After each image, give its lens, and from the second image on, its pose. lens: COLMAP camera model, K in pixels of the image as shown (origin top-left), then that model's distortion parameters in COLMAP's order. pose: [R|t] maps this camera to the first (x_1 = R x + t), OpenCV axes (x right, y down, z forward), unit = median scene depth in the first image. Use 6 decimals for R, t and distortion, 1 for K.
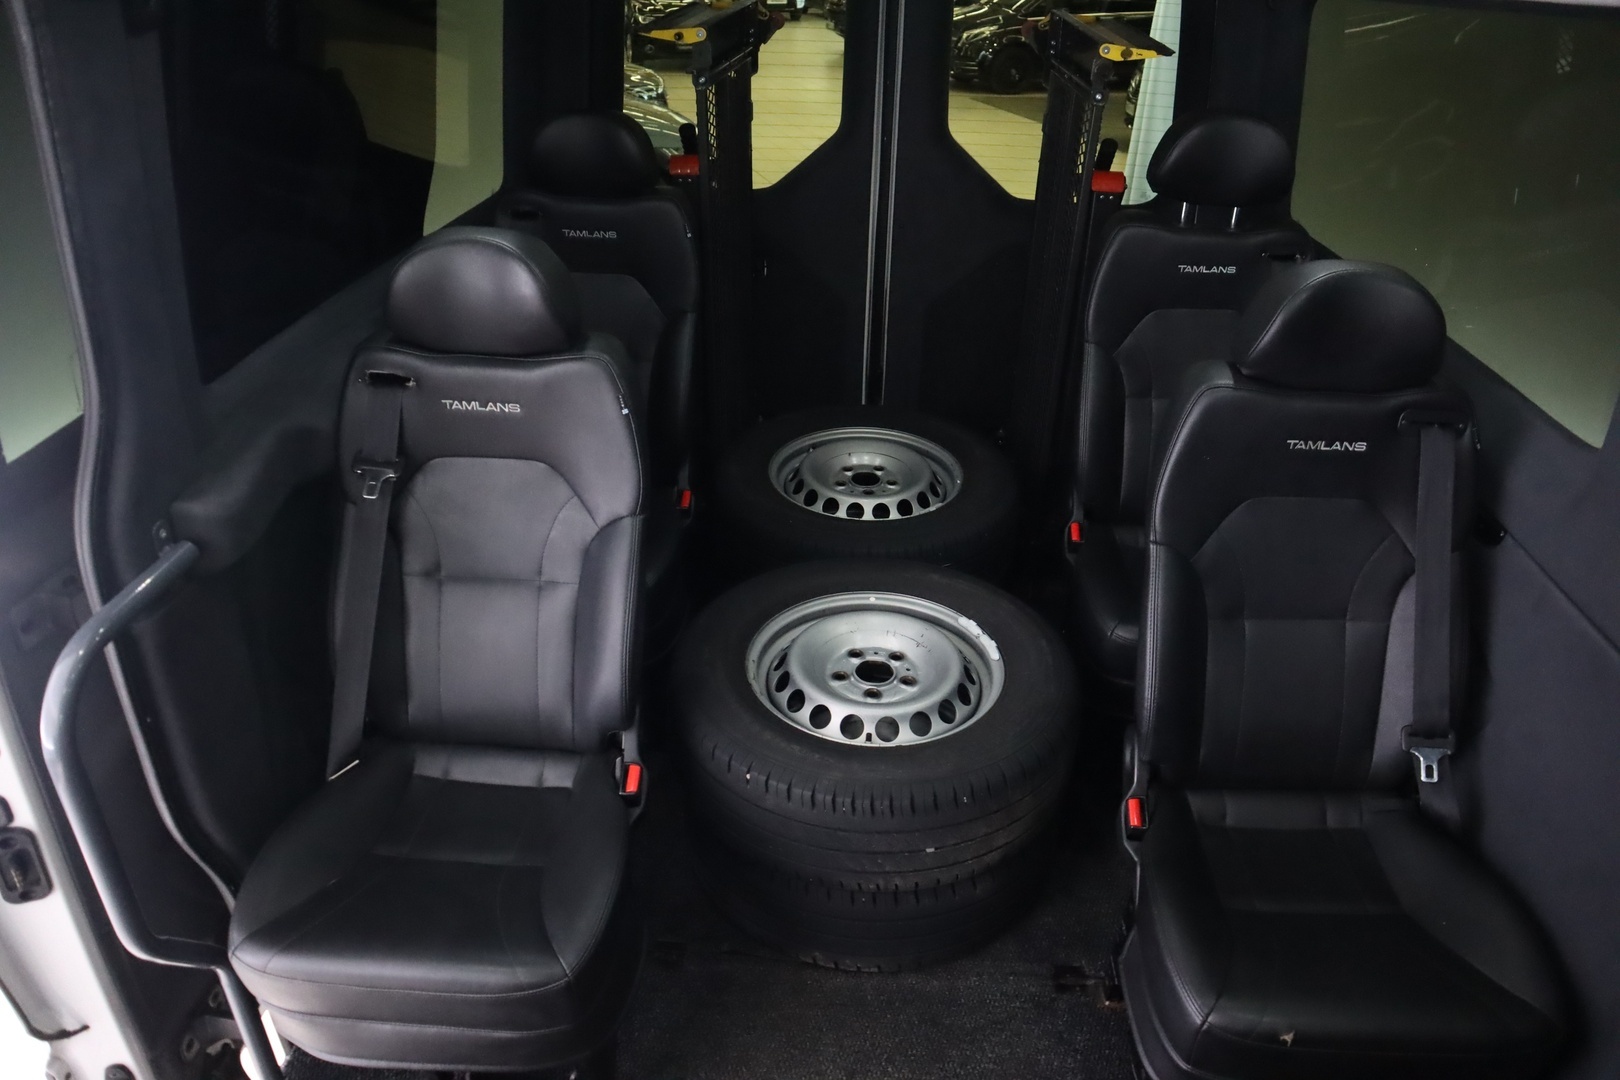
lens RADIAL K [[1129.5, 0, 810.0], [0, 1129.5, 540.0], [0, 0, 1]] dist [-0.130922, 0.097046]
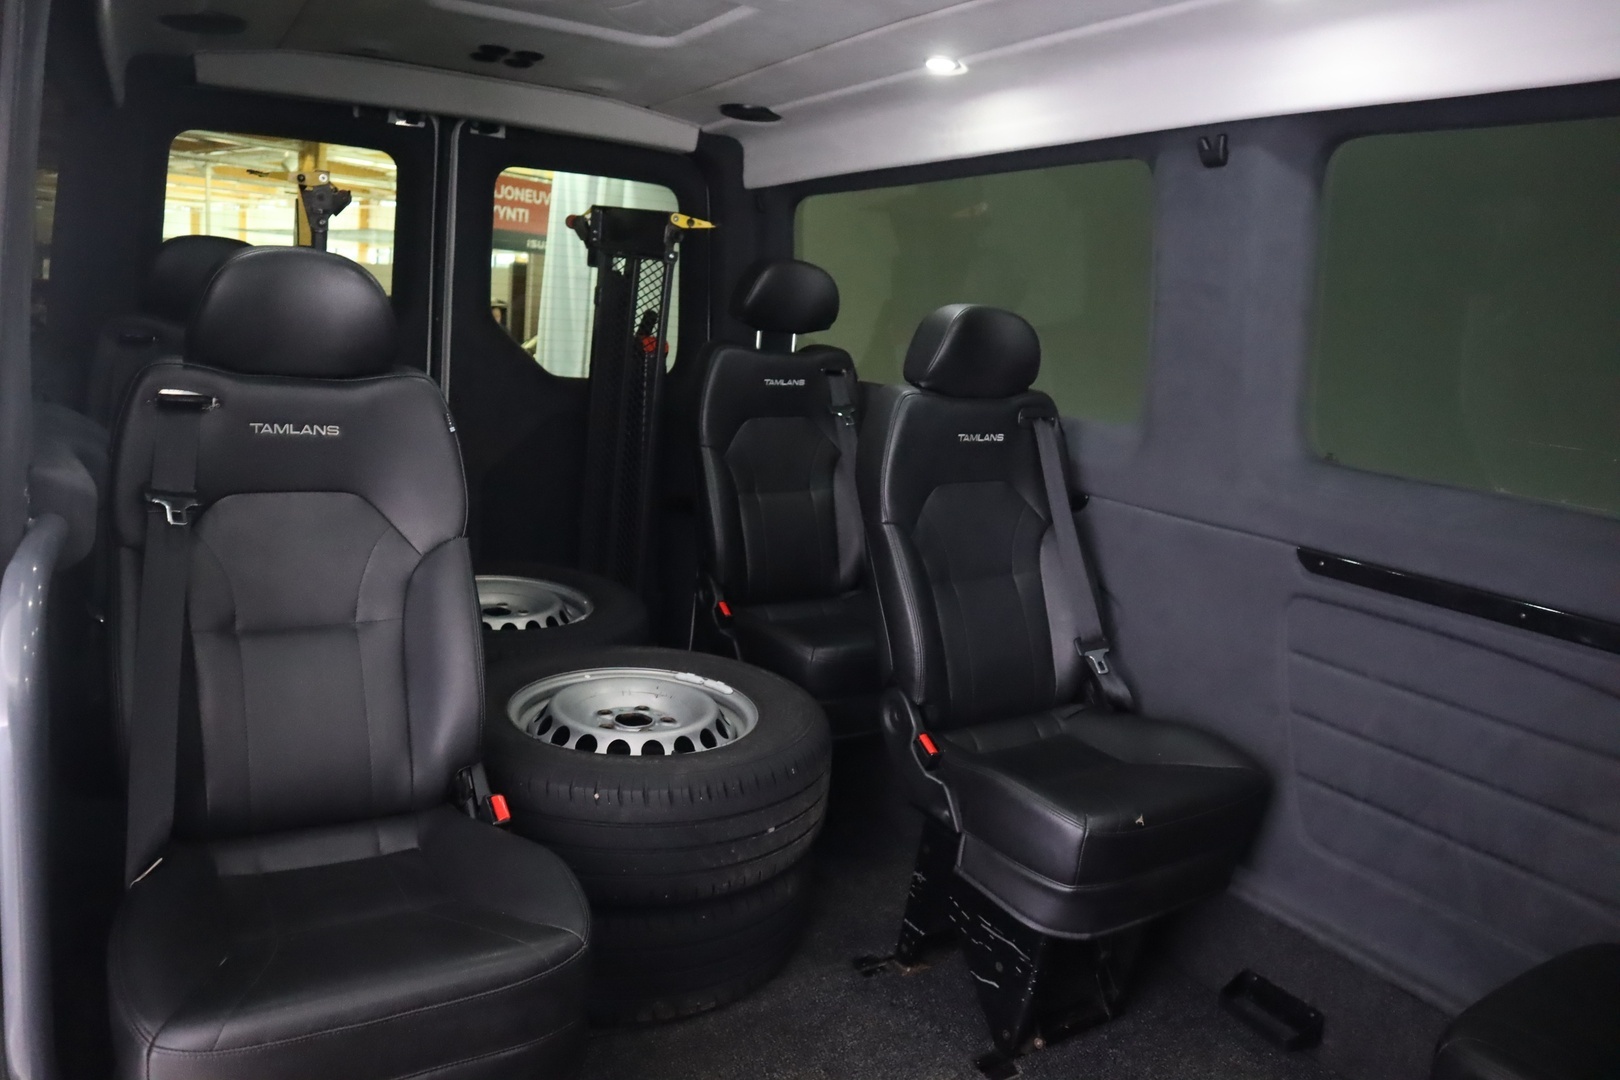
lens RADIAL K [[1129.5, 0, 810.0], [0, 1129.5, 540.0], [0, 0, 1]] dist [-0.130922, 0.097046]
pose [[0.813076, -0.069201, 0.578030, -0.354006], [0.232370, 0.948962, -0.213251, 0.195148], [-0.533772, 0.307706, 0.787658, 0.047941]]
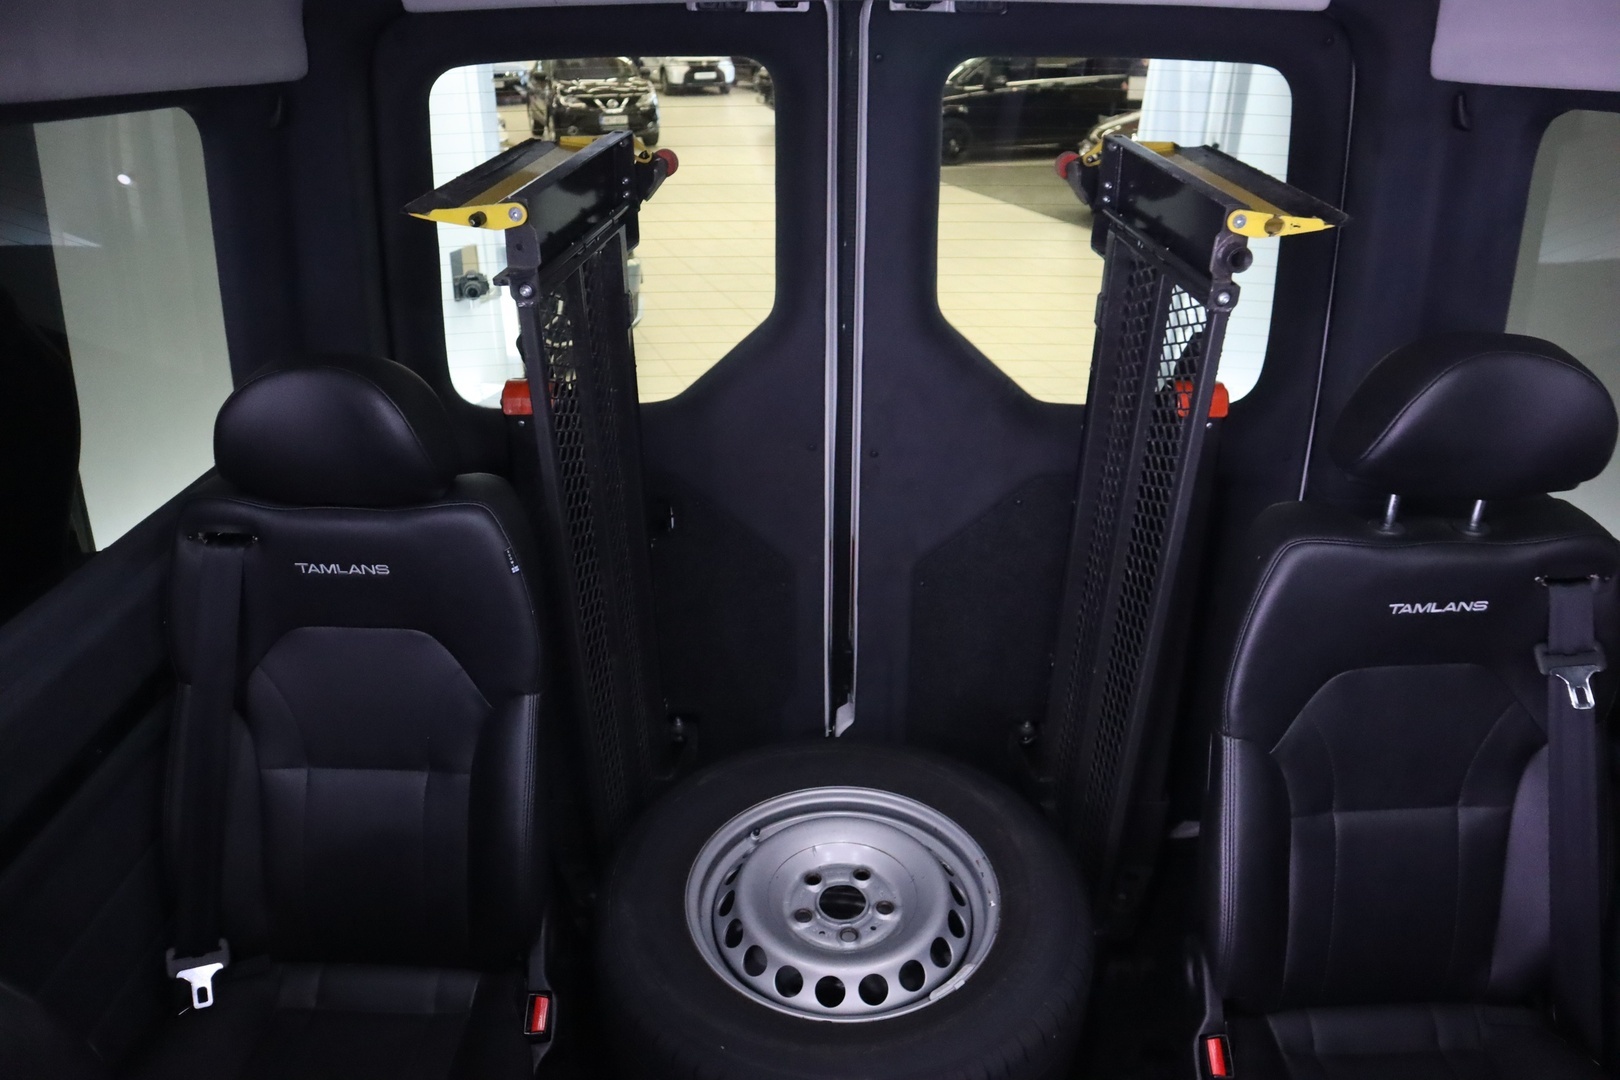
lens RADIAL K [[1129.5, 0, 810.0], [0, 1129.5, 540.0], [0, 0, 1]] dist [-0.130922, 0.097046]
pose [[0.998001, -0.045601, 0.043761, 0.016716], [0.047890, 0.997459, -0.052750, -0.262797], [-0.041245, 0.054740, 0.997648, 0.452059]]
